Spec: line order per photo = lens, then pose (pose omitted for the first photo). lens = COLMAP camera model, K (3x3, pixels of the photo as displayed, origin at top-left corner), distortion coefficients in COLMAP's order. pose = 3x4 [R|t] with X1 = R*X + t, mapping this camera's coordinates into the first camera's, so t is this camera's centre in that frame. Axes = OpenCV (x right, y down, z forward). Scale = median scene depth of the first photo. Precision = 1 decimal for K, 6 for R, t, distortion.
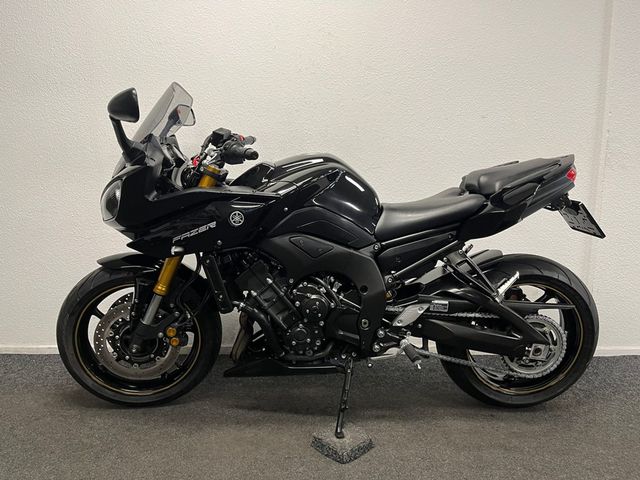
lens RADIAL K [[485.5, 0, 318.5], [0, 485.5, 238.8], [0, 0, 1]] dist [0.071958, -0.098439]
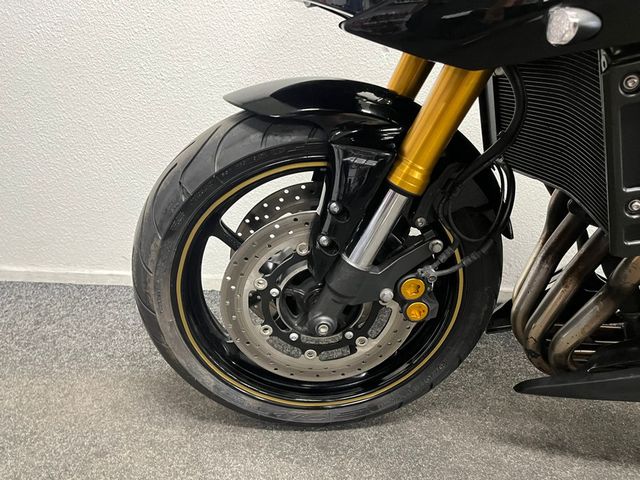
lens RADIAL K [[485.5, 0, 316.5], [0, 485.5, 241.0], [0, 0, 1]] dist [0.071958, -0.098439]
pose [[0.996181, 0.038467, -0.078385, -0.351965], [-0.021250, 0.977542, 0.209664, 0.073353], [0.084690, -0.207198, 0.974626, 0.625279]]
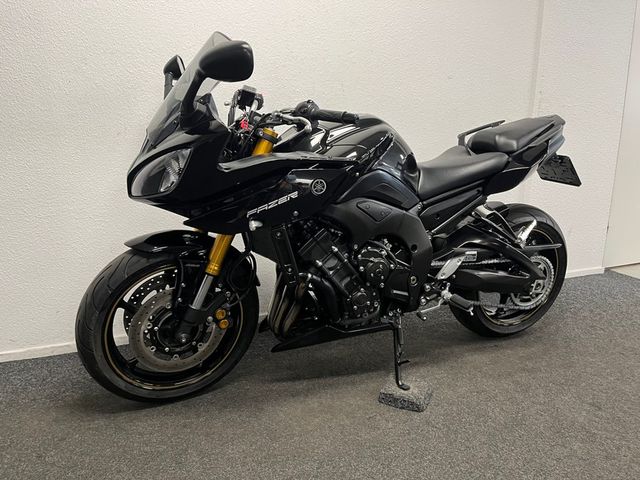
lens RADIAL K [[485.5, 0, 321.8], [0, 485.5, 234.1], [0, 0, 1]] dist [0.071958, -0.098439]
pose [[0.935545, -0.085706, 0.342651, -0.427700], [0.056270, 0.993889, 0.094963, -0.034169], [-0.348696, -0.069561, 0.934651, 0.094207]]
